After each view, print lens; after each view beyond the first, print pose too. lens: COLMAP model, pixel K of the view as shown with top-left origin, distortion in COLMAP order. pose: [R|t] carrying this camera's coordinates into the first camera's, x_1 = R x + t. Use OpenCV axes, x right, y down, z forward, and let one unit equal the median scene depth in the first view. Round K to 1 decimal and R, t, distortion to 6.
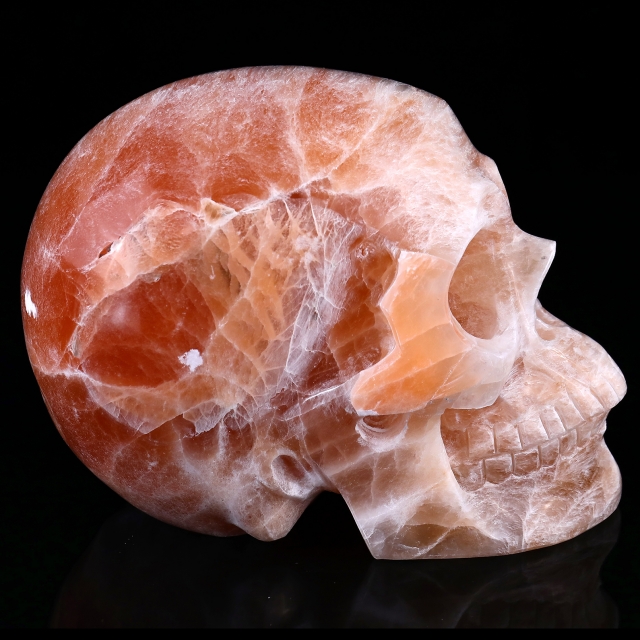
lens RADIAL K [[1994.8, 0, 317.7], [0, 1994.8, 317.6], [0, 0, 1]] dist [0.208264, 0.000000]
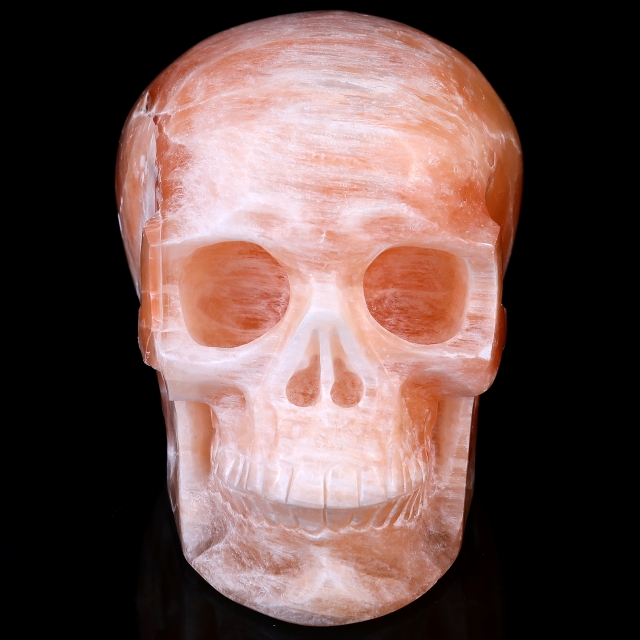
lens RADIAL K [[1994.8, 0, 319.7], [0, 1994.8, 322.1], [0, 0, 1]] dist [0.208264, 0.000000]
pose [[0.120808, 0.437981, -0.890830, 0.946073], [-0.336592, 0.862313, 0.378315, -0.381483], [0.933869, 0.254143, 0.251595, 0.822410]]
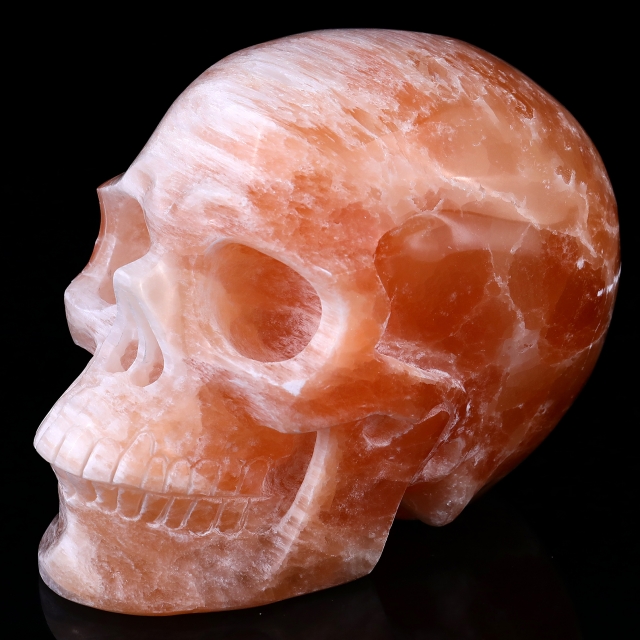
lens RADIAL K [[2003.8, 0, 327.6], [0, 2003.8, 345.1], [0, 0, 1]] dist [0.223334, 0.000000]
pose [[-0.654245, 0.258813, -0.710619, 0.711235], [-0.270559, 0.797337, 0.539492, -0.522399], [0.706230, 0.545225, -0.451629, 1.541161]]
